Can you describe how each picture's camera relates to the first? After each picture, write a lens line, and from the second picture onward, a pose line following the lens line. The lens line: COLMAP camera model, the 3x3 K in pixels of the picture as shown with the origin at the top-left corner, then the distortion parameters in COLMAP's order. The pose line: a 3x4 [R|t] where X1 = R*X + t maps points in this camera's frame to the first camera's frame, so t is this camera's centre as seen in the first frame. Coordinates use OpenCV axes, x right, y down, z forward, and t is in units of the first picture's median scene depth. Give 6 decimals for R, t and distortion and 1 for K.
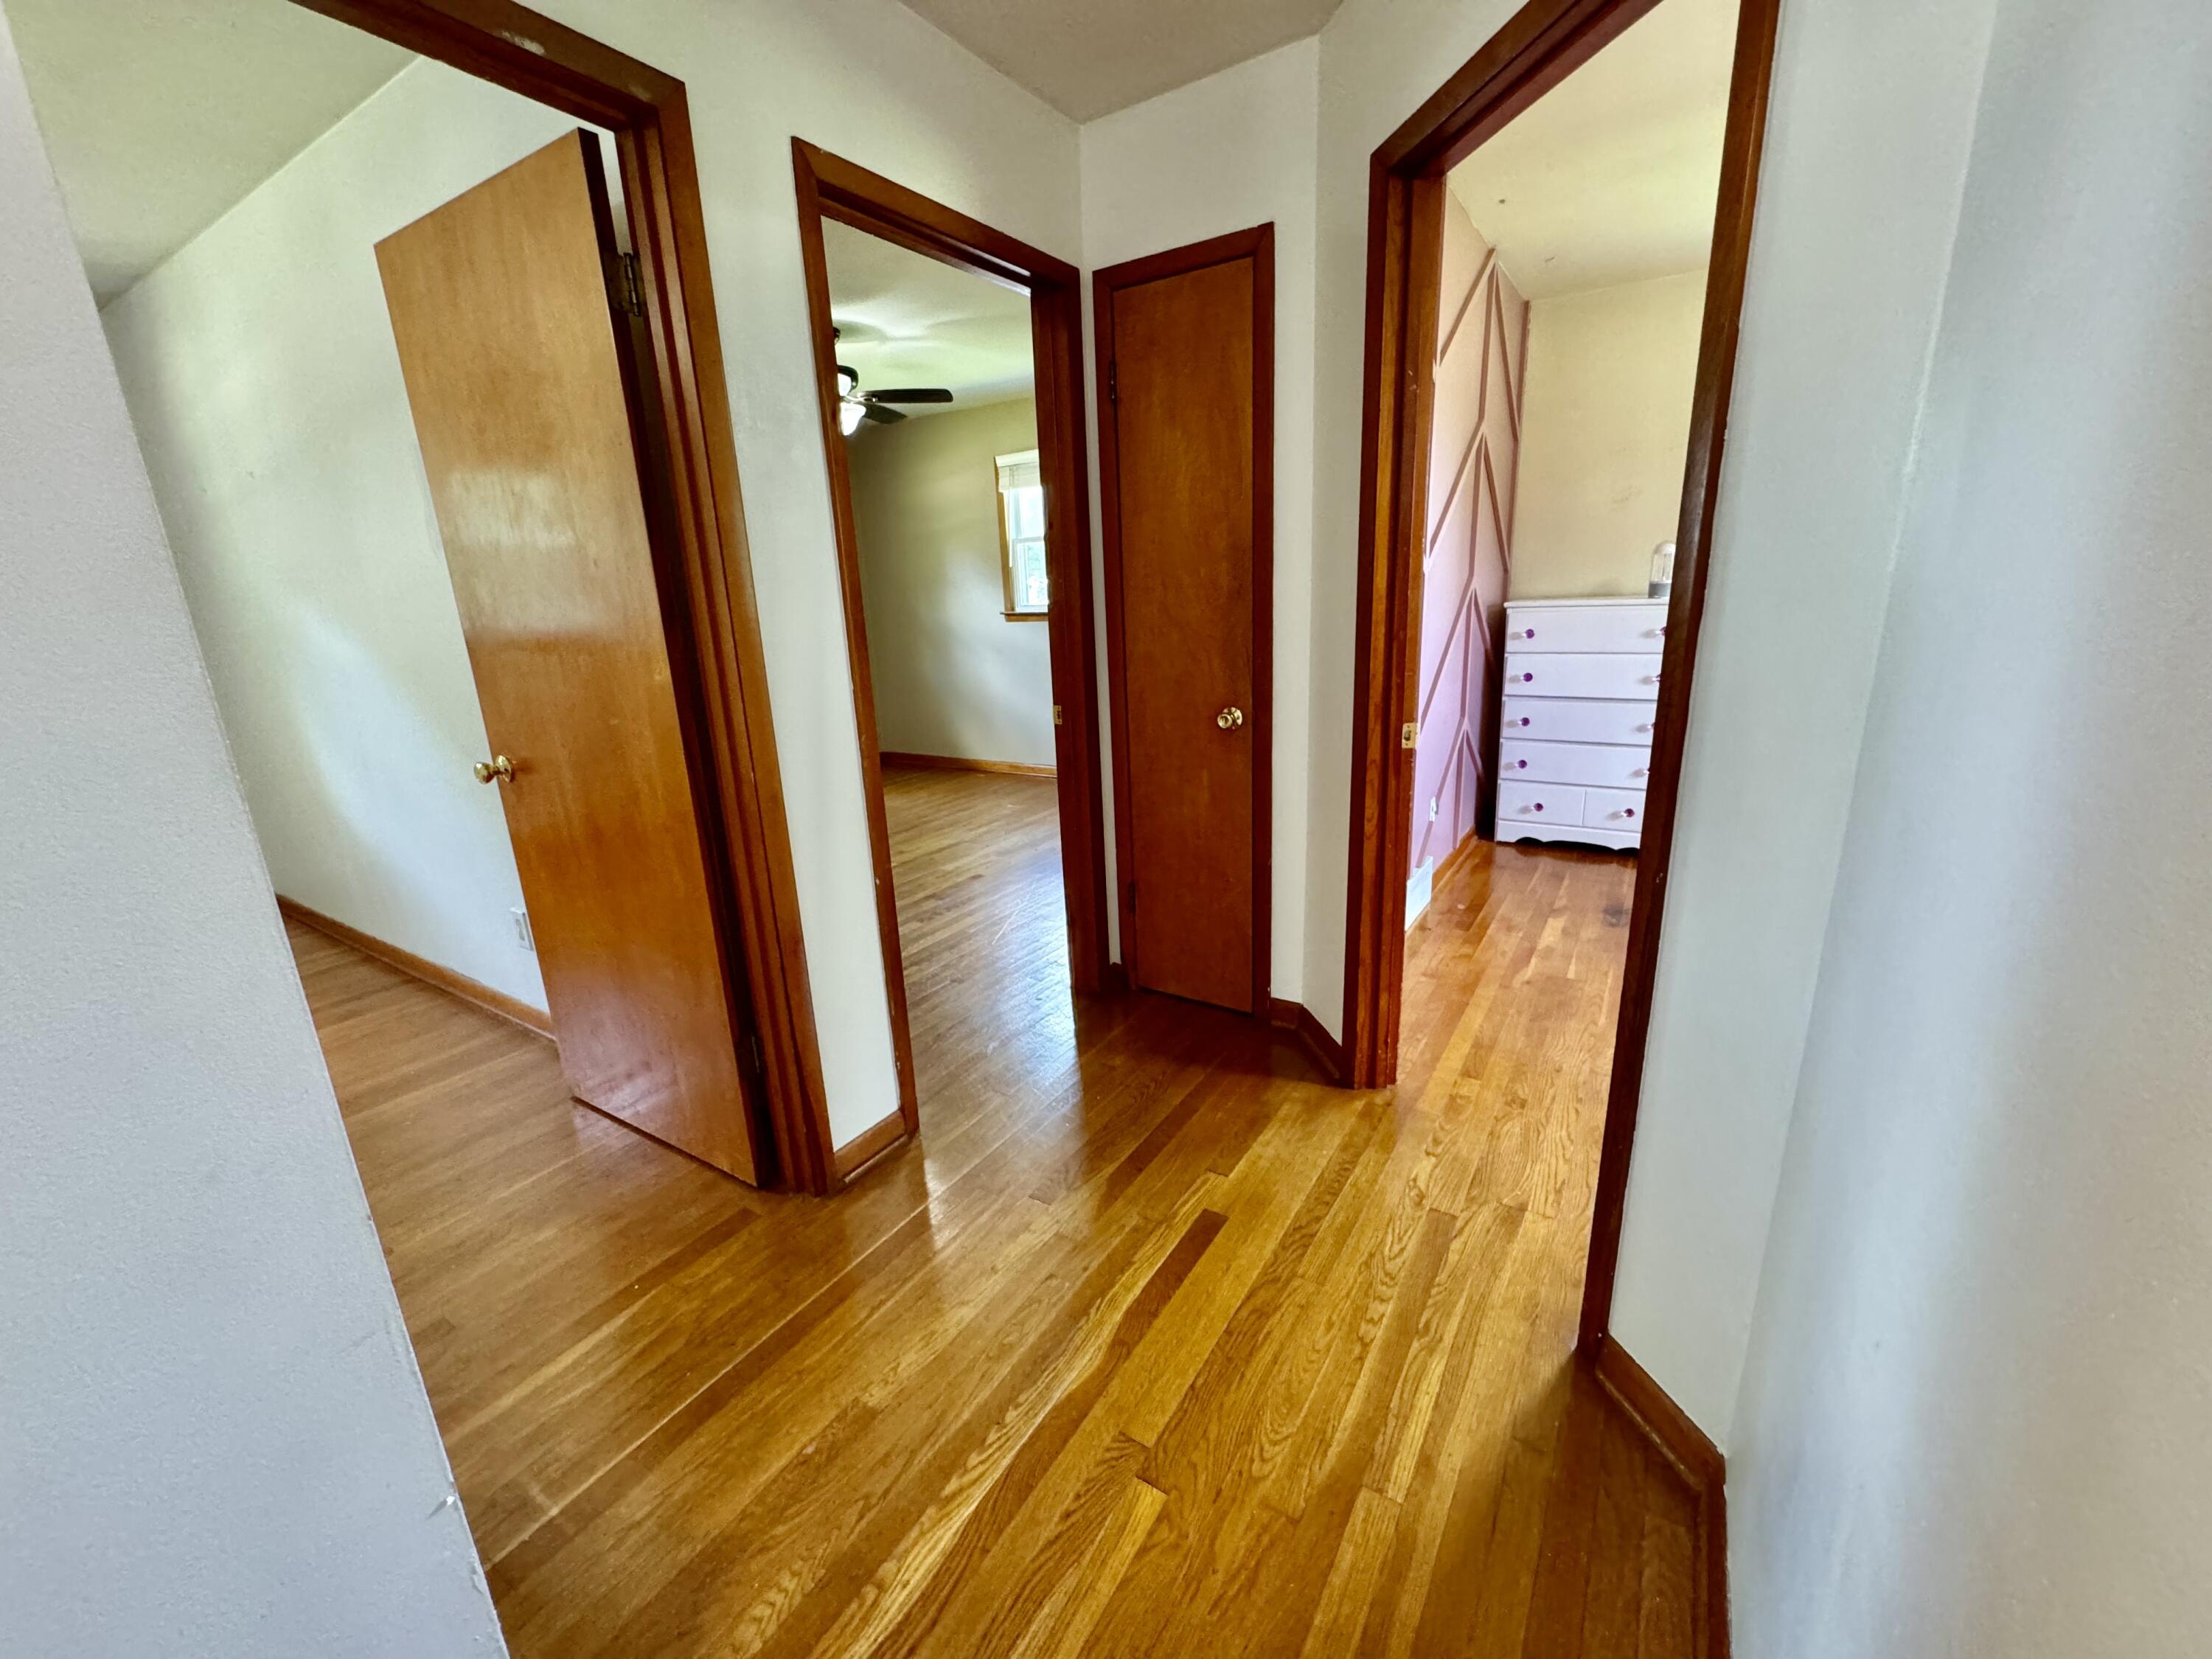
lens RADIAL K [[887.0, 0, 1106.0], [0, 887.0, 829.5], [0, 0, 1]] dist [-0.001255, -0.000349]
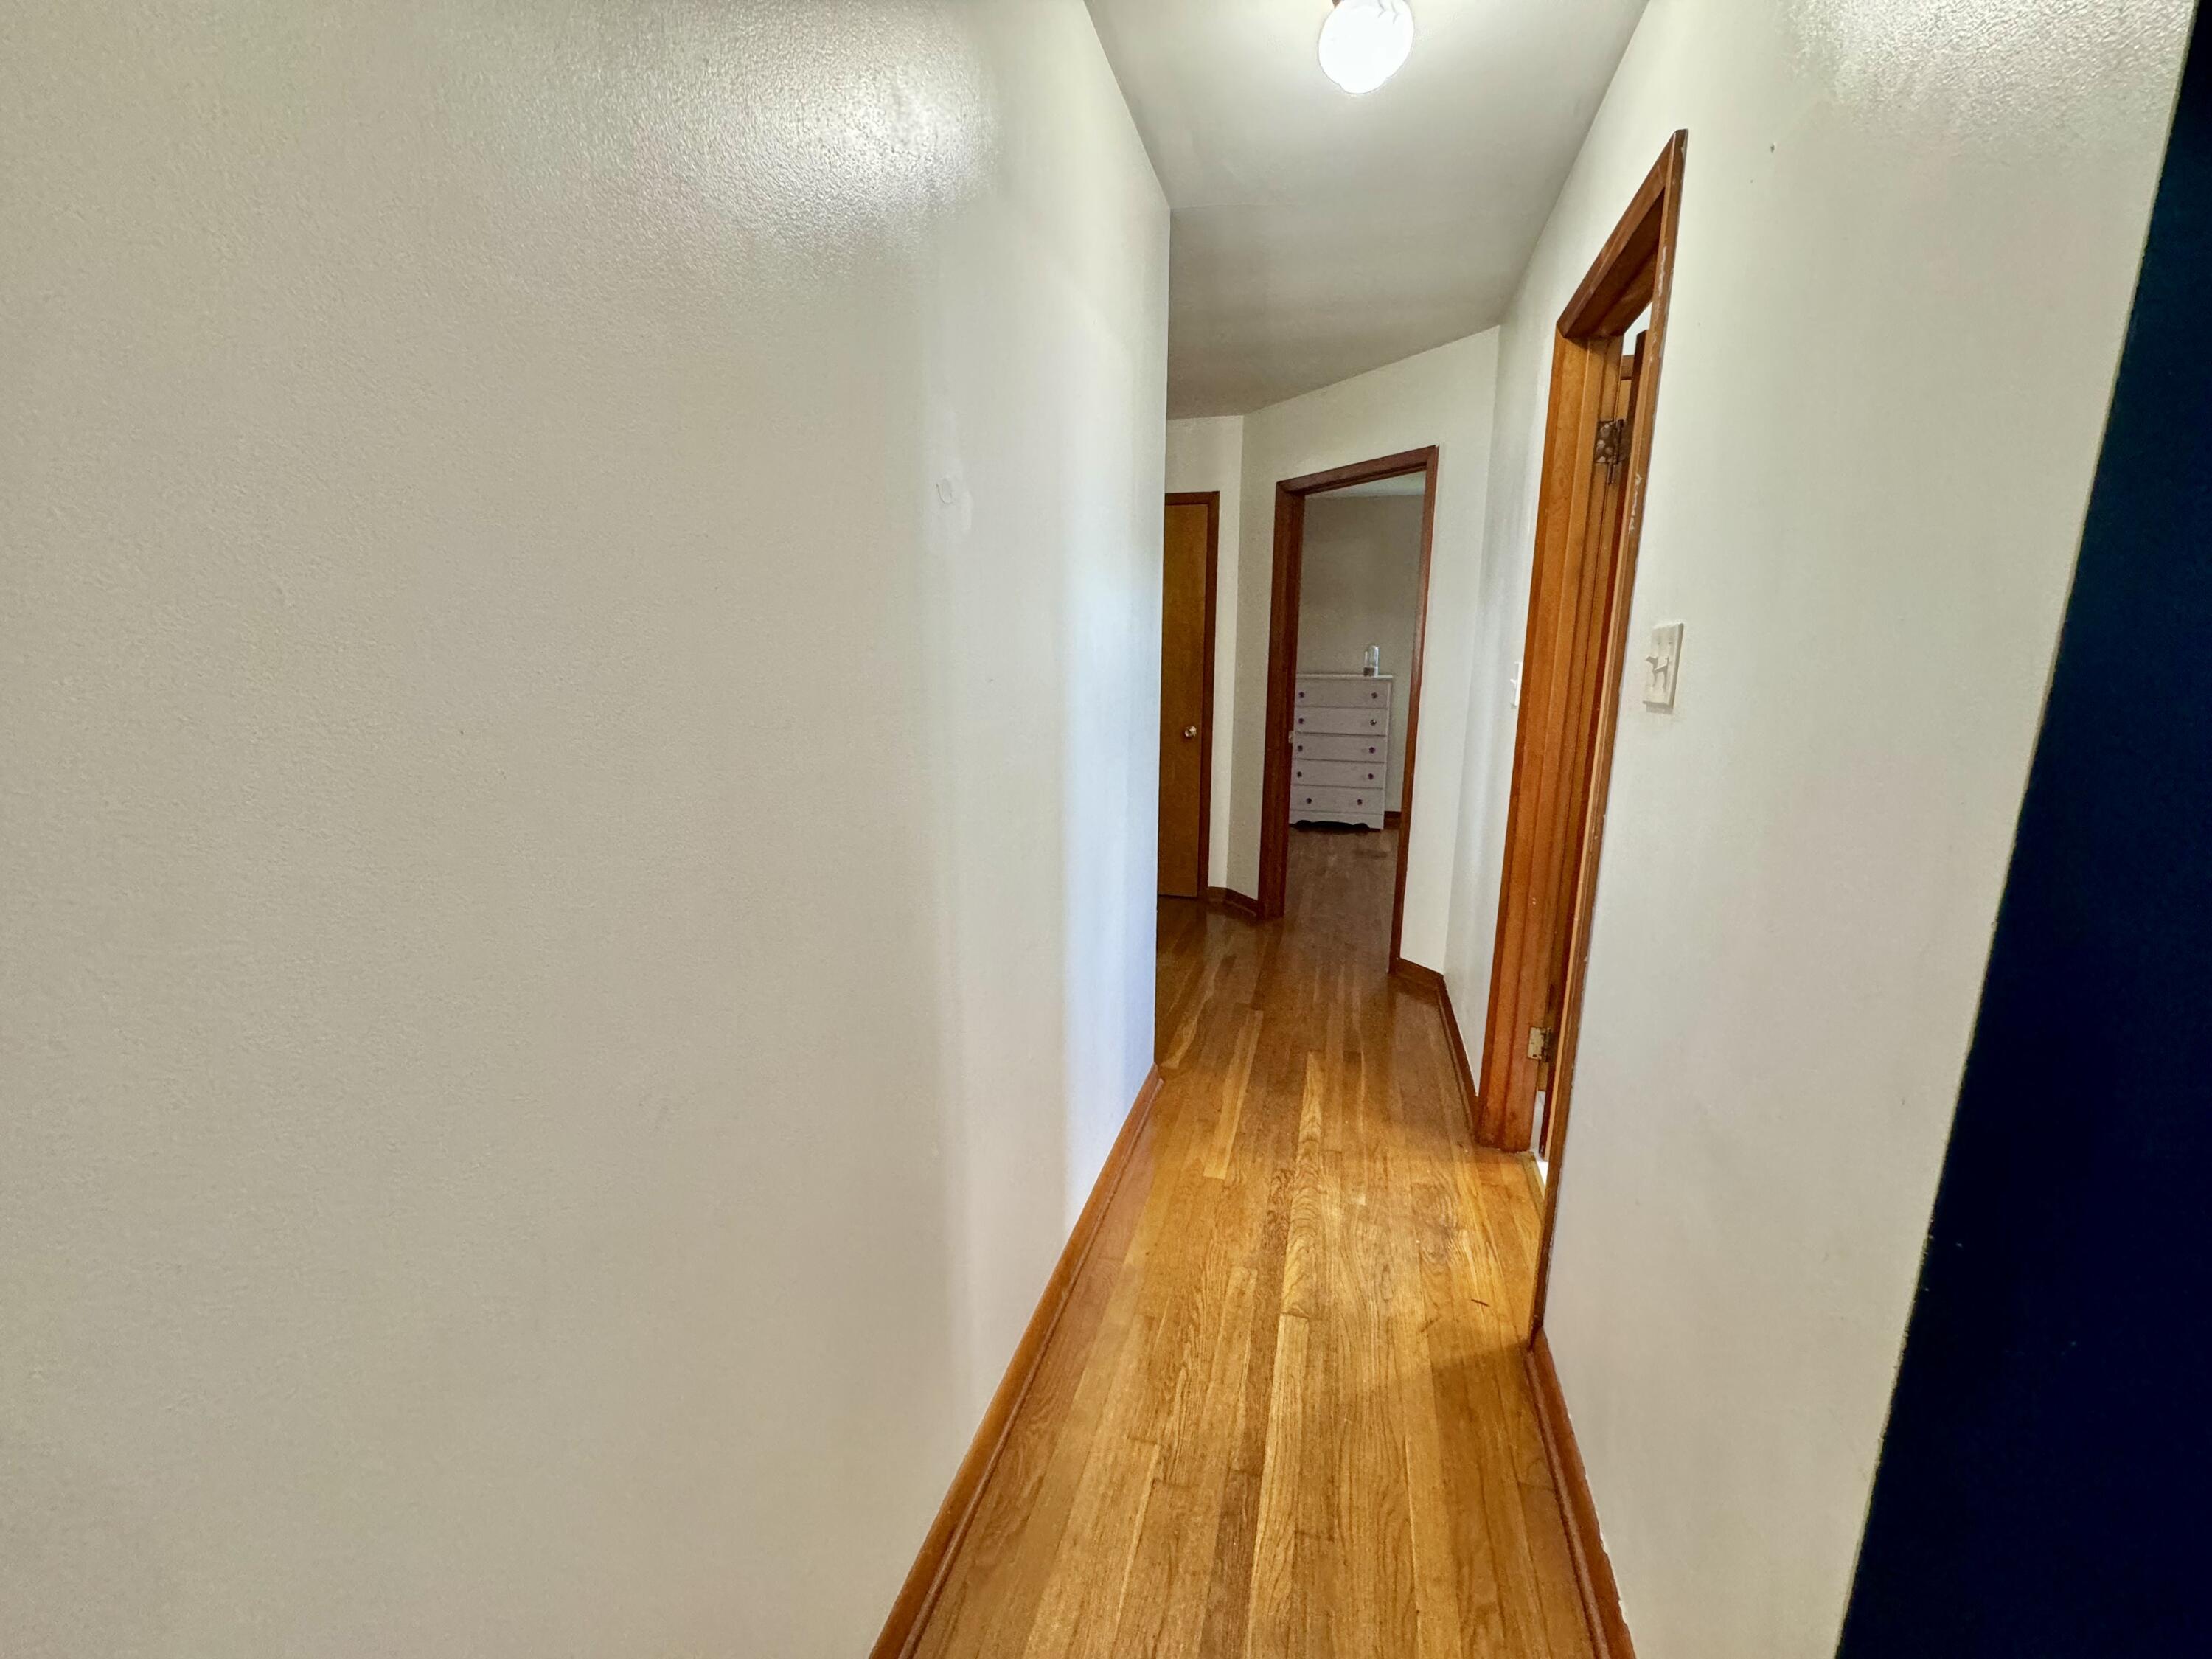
lens RADIAL K [[887.0, 0, 1106.0], [0, 887.0, 829.5], [0, 0, 1]] dist [-0.001255, -0.000349]
pose [[0.952463, -0.016922, 0.304185, -0.399643], [0.037664, 0.997337, -0.062450, 0.126143], [-0.302318, 0.070938, 0.950564, -0.472456]]
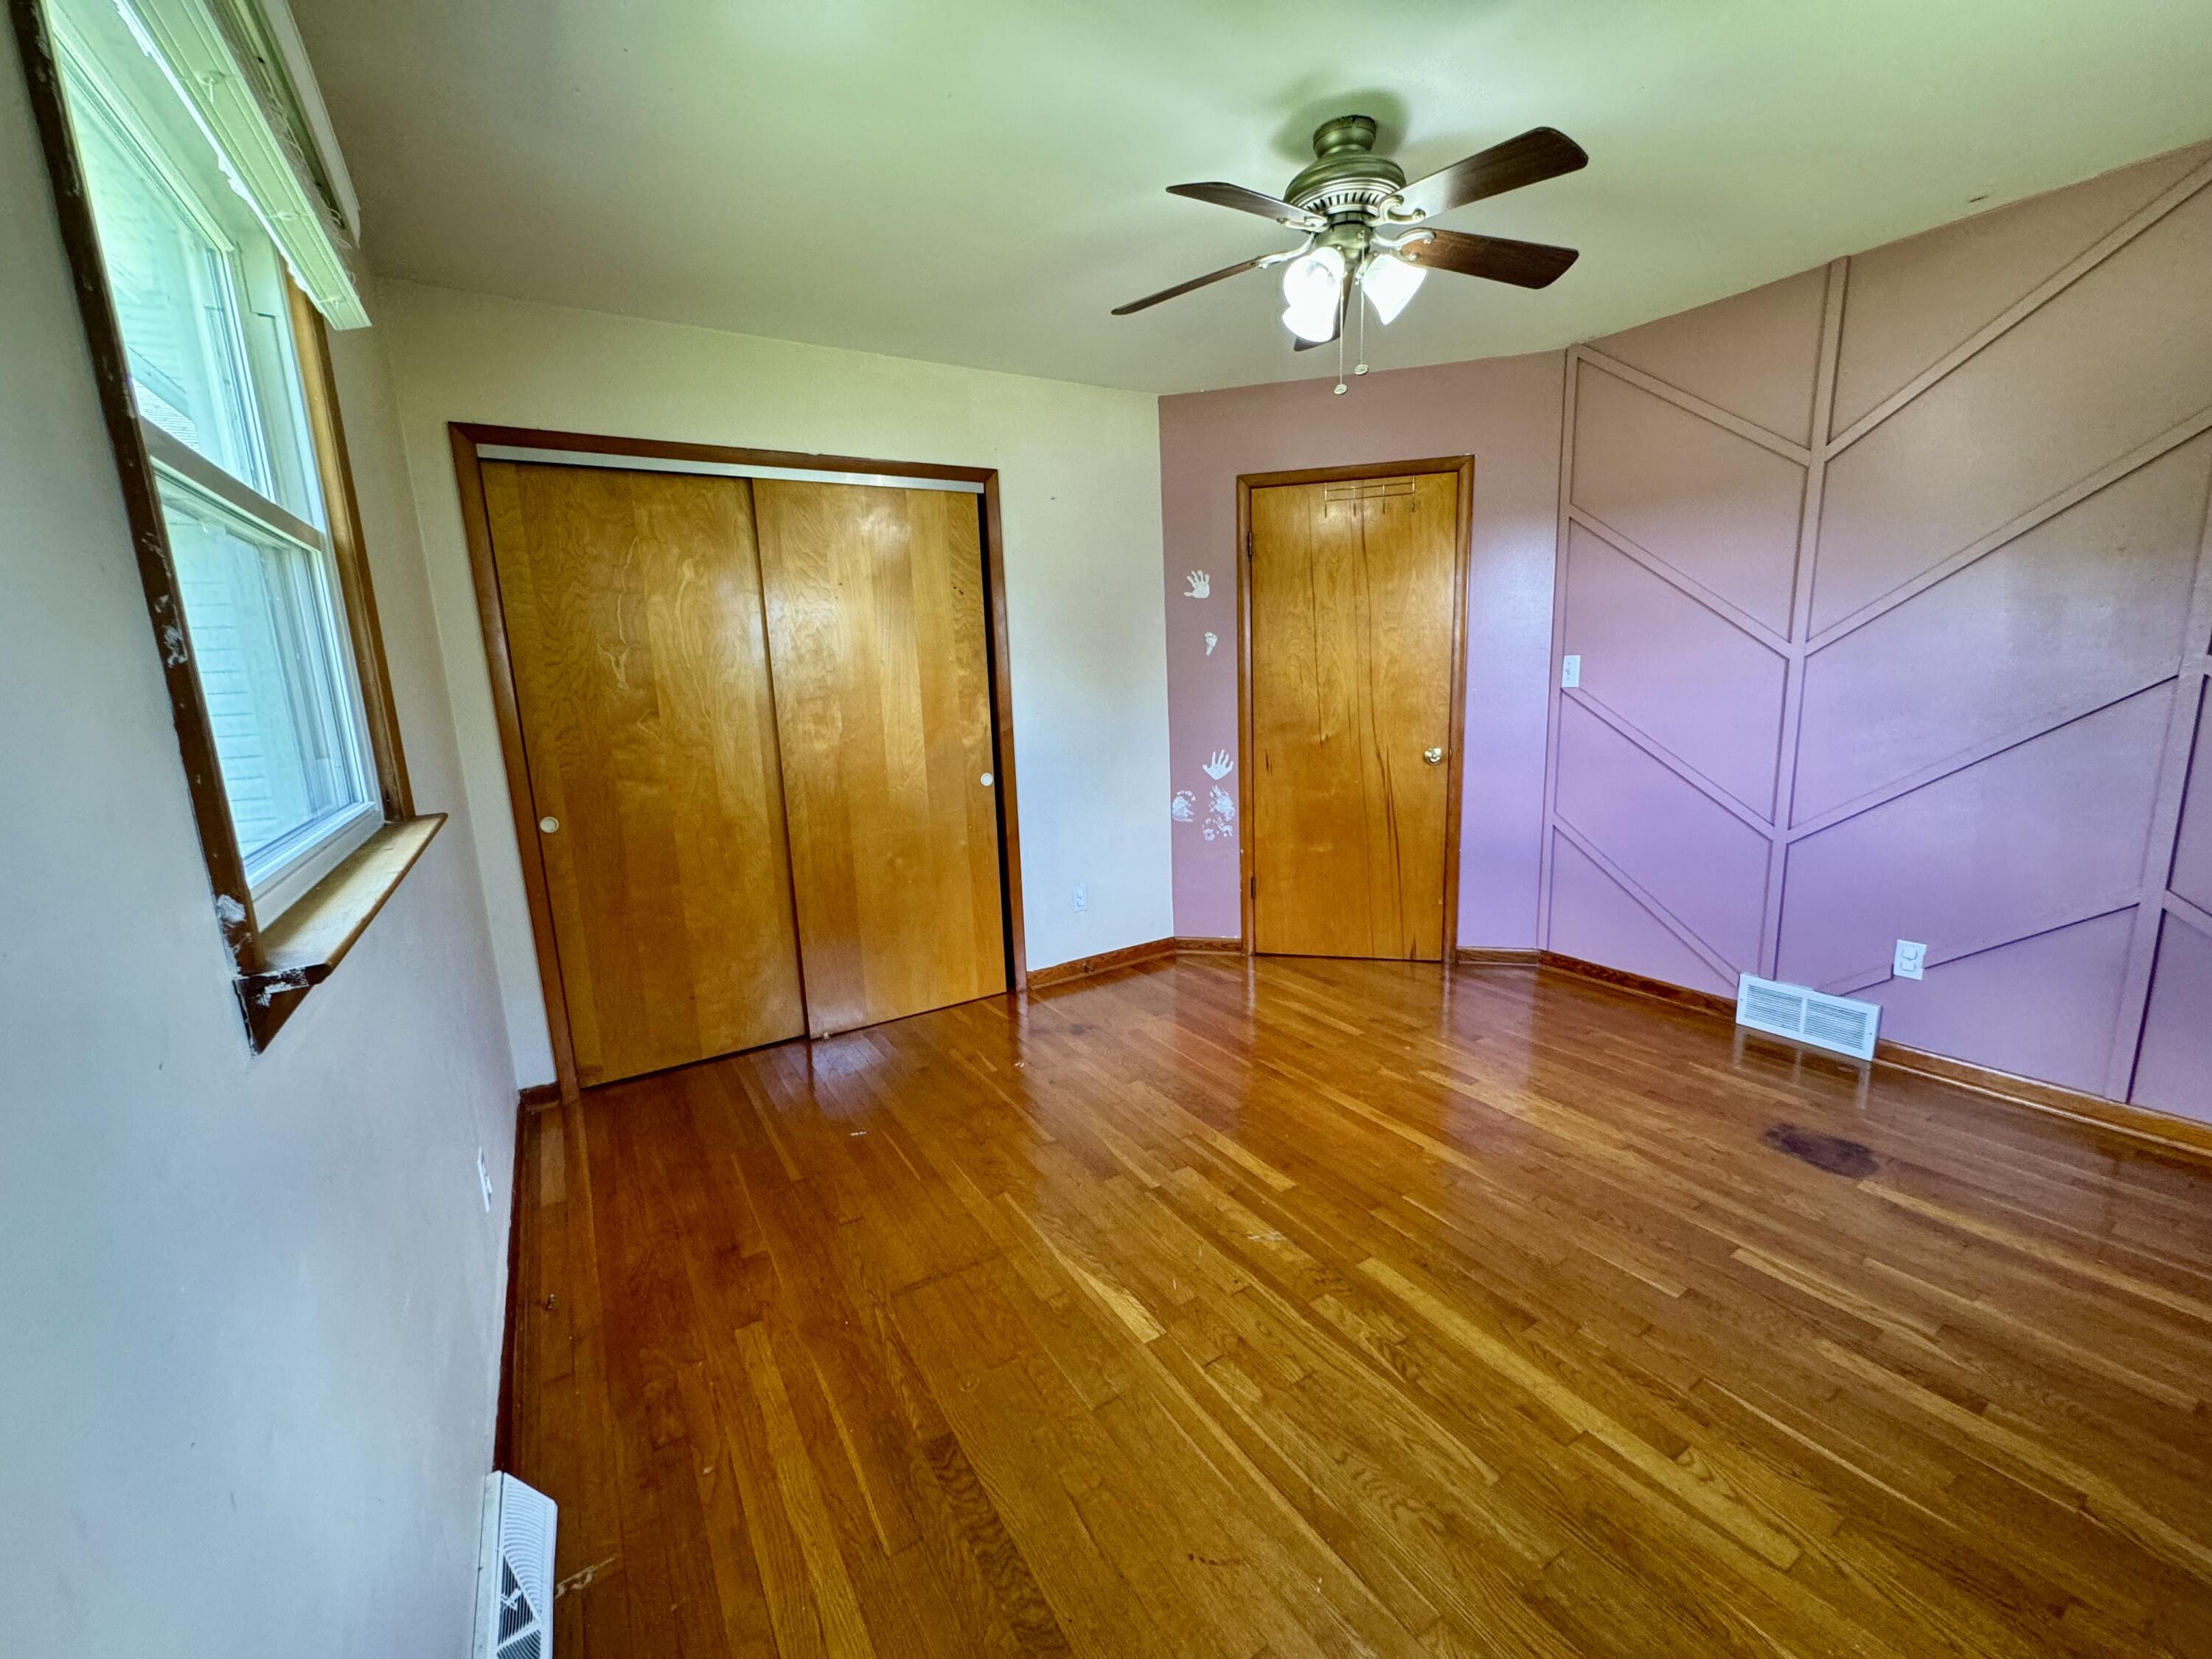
lens RADIAL K [[887.0, 0, 1106.0], [0, 887.0, 829.5], [0, 0, 1]] dist [-0.001255, -0.000349]
pose [[-0.428495, 0.222115, -0.875818, 1.245820], [-0.181536, 0.928385, 0.324263, -0.234325], [0.885120, 0.297938, -0.357486, 0.592472]]
